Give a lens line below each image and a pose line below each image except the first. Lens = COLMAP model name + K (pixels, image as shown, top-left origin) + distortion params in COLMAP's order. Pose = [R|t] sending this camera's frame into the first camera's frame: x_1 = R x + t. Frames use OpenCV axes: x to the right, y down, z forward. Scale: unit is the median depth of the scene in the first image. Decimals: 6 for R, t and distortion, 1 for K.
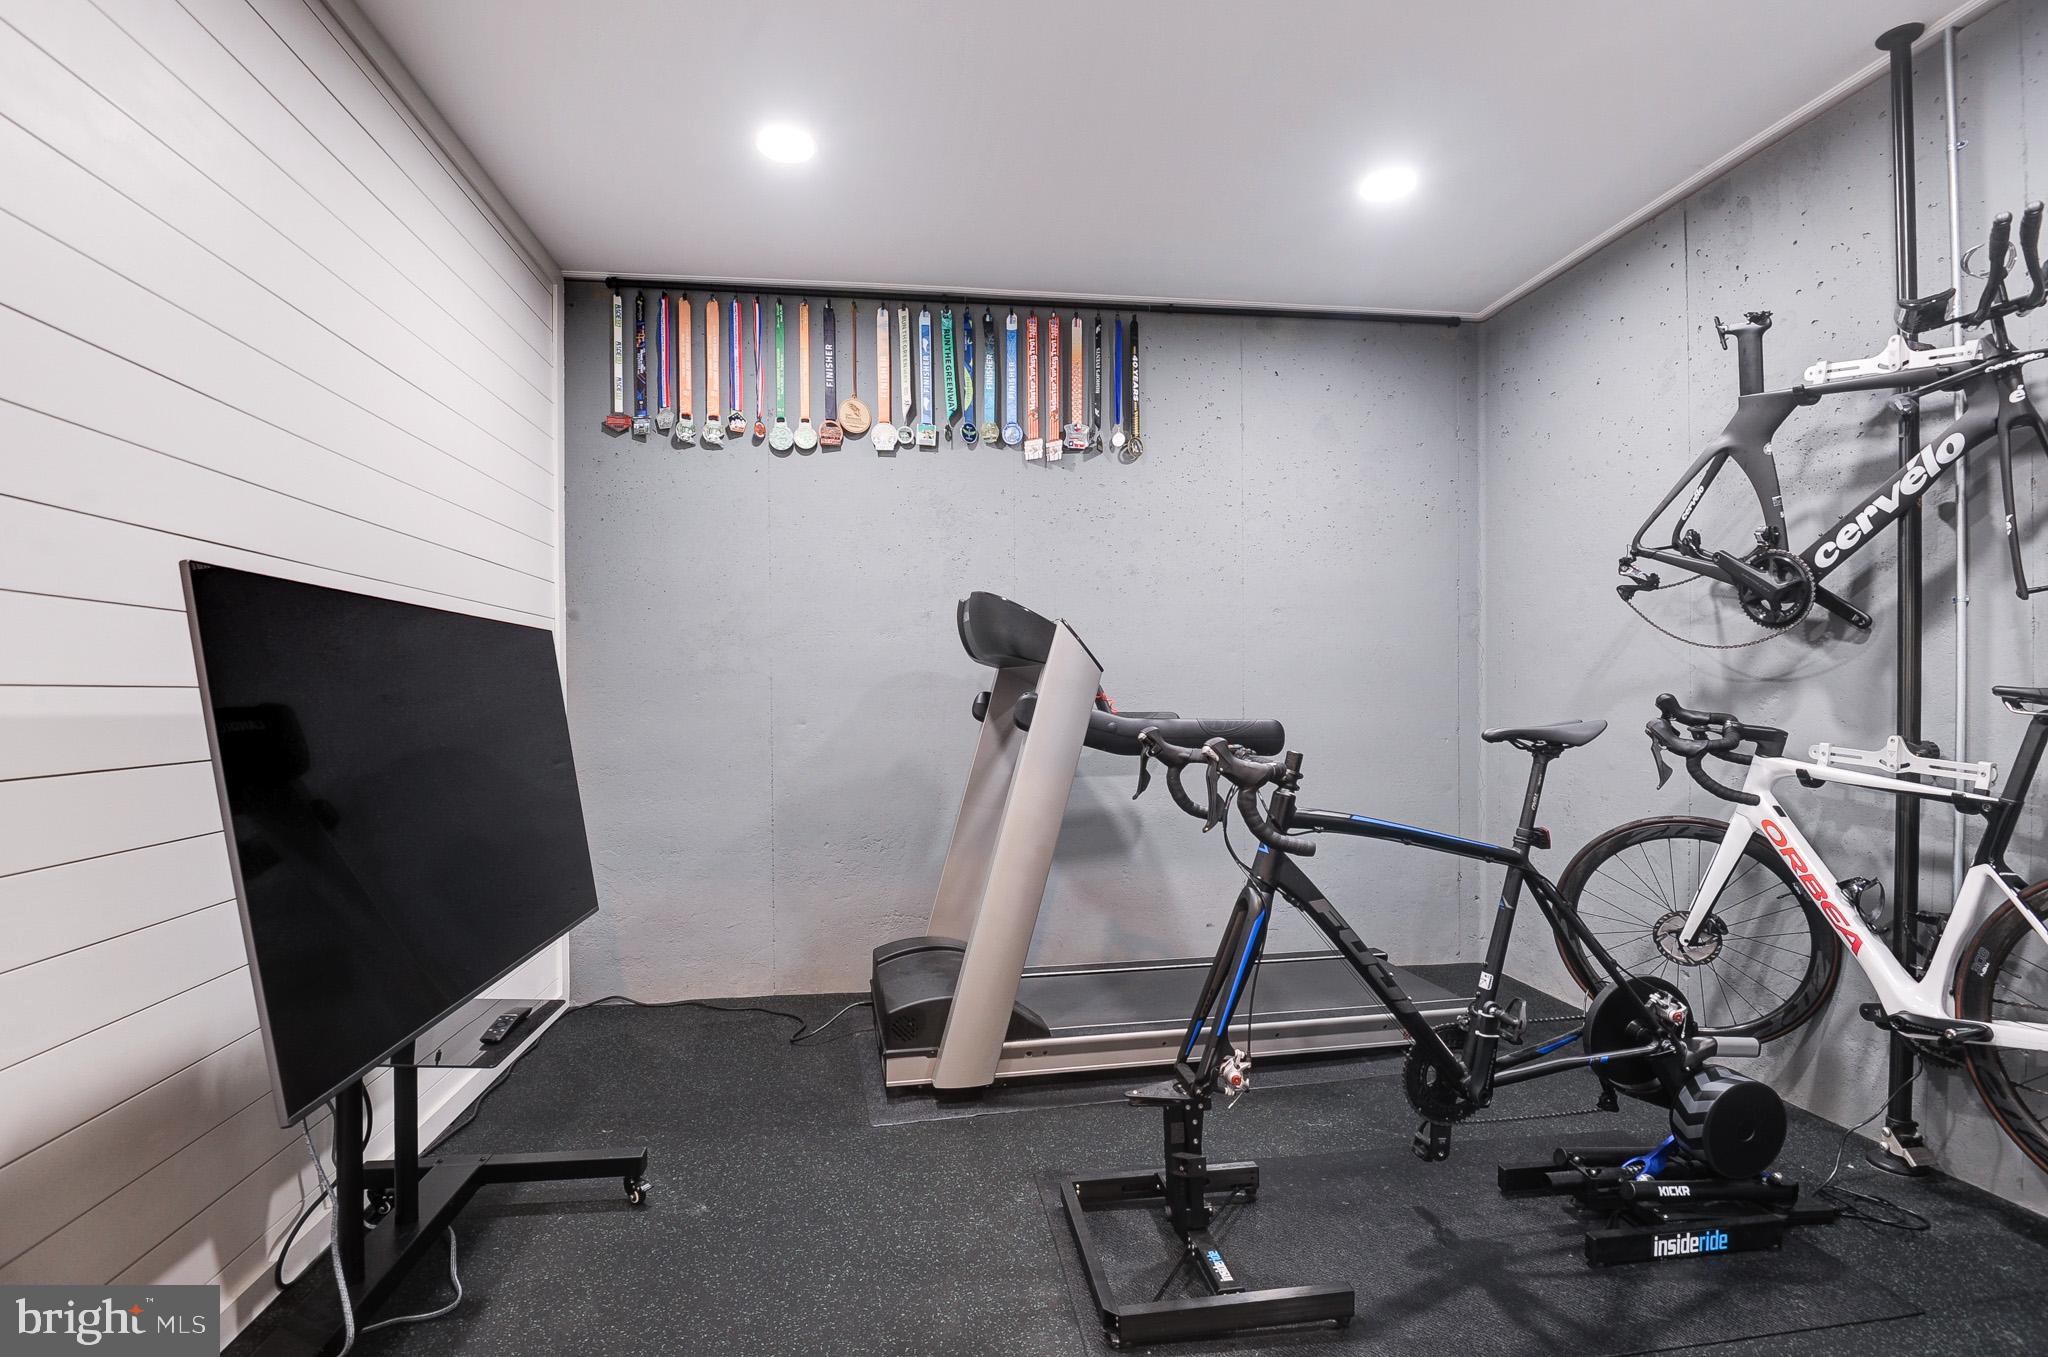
lens RADIAL K [[948.2, 0, 1024.0], [0, 948.2, 678.5], [0, 0, 1]] dist [-0.021824, -0.000399]
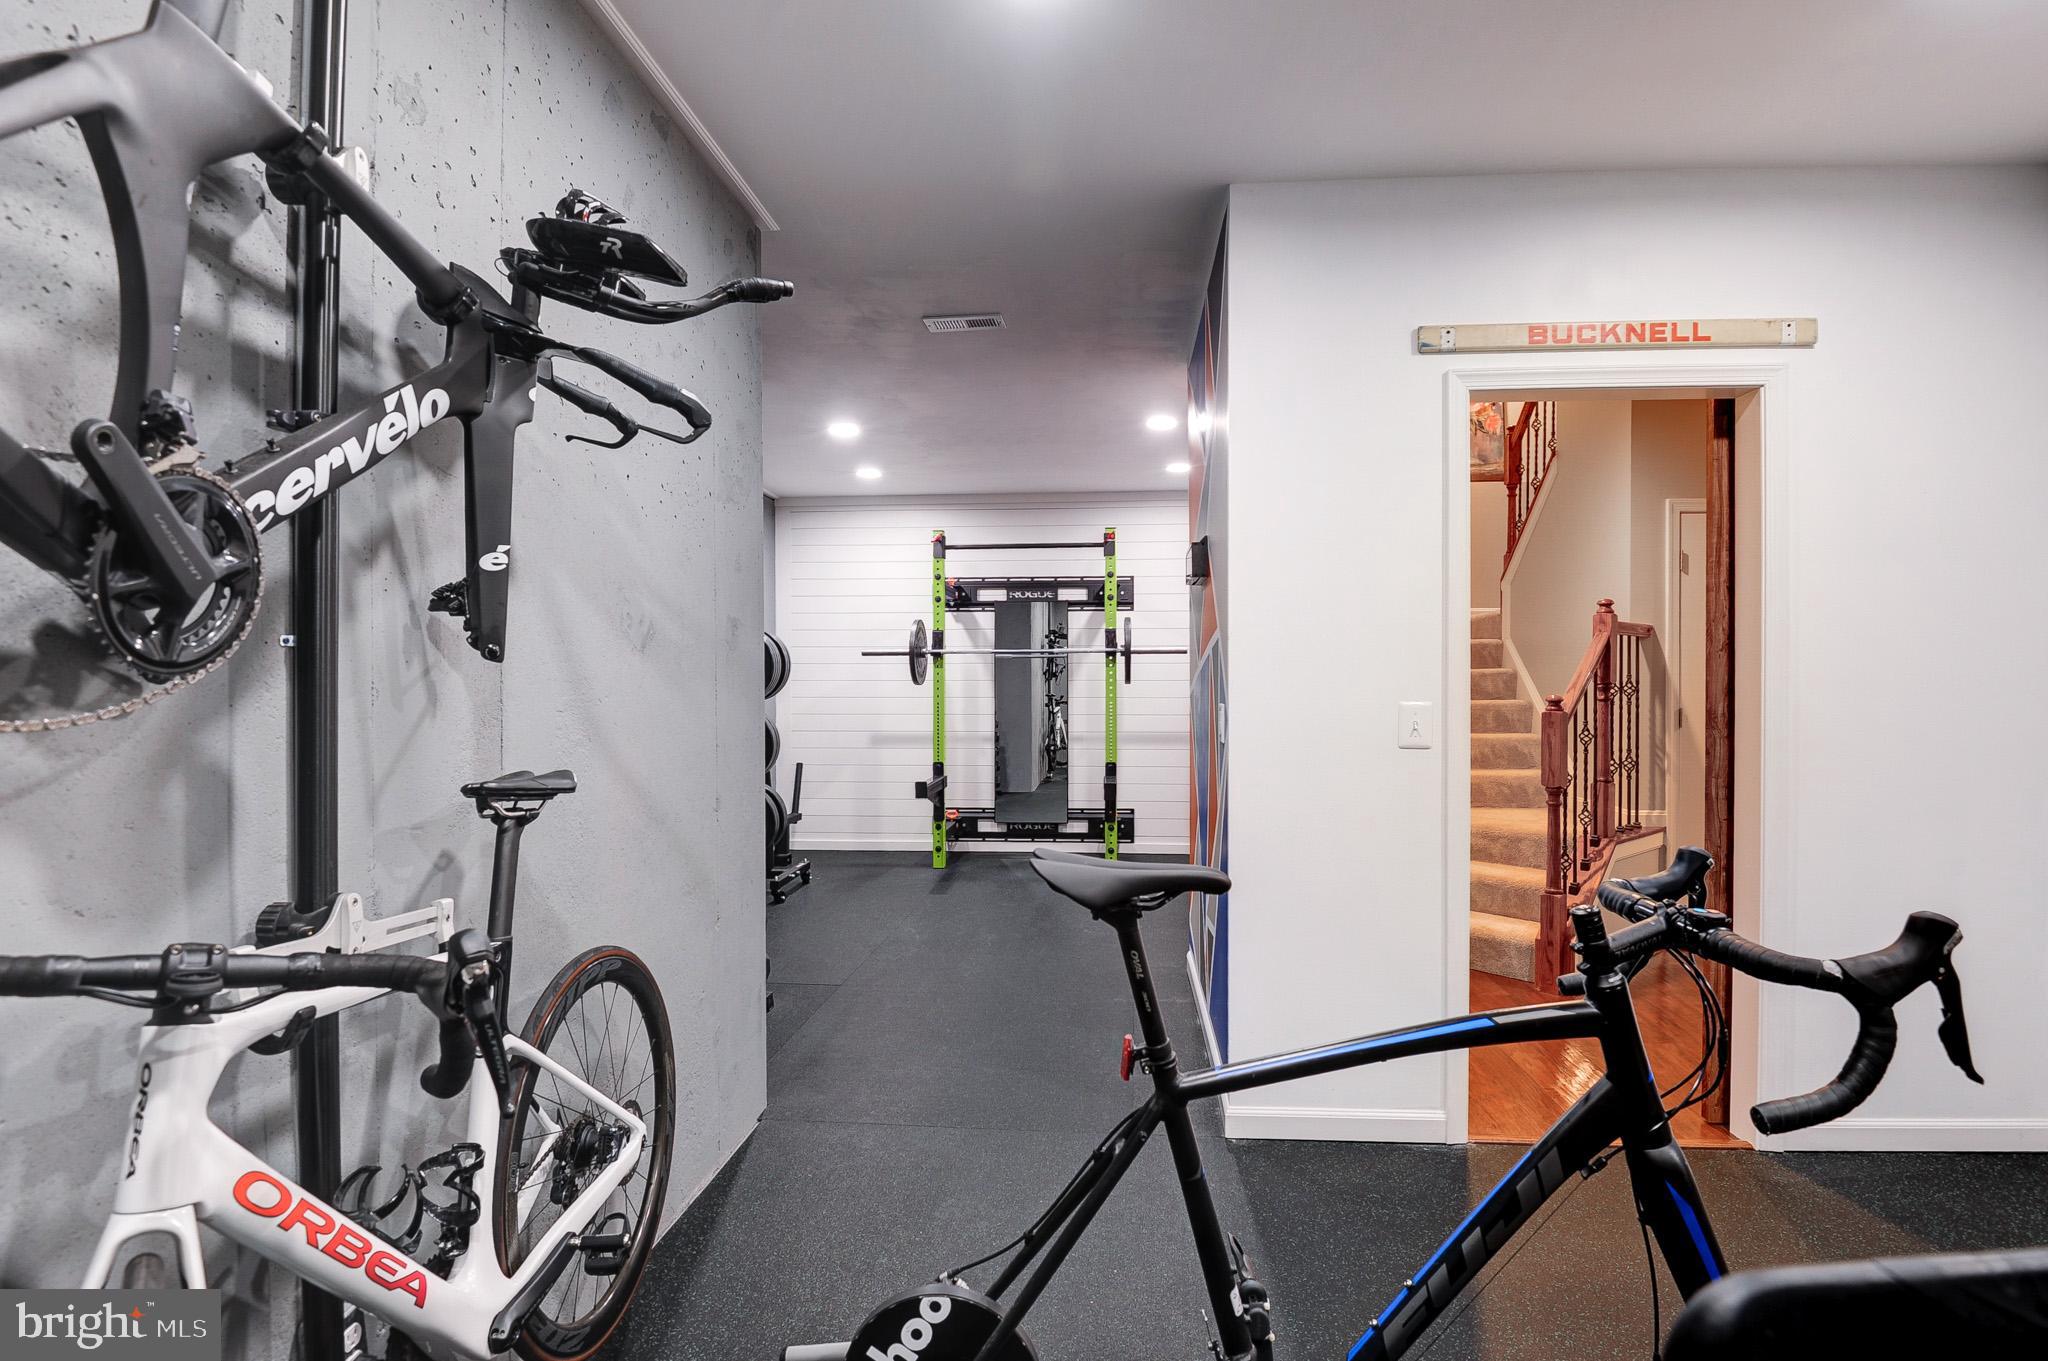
lens RADIAL K [[1010.9, 0, 1024.0], [0, 1010.9, 680.5], [0, 0, 1]] dist [-0.019299, -0.000273]
pose [[-0.976147, 0.003287, 0.217084, 0.425738], [0.001573, 0.999966, -0.008067, -0.053528], [-0.217104, -0.007533, -0.976120, 1.443911]]
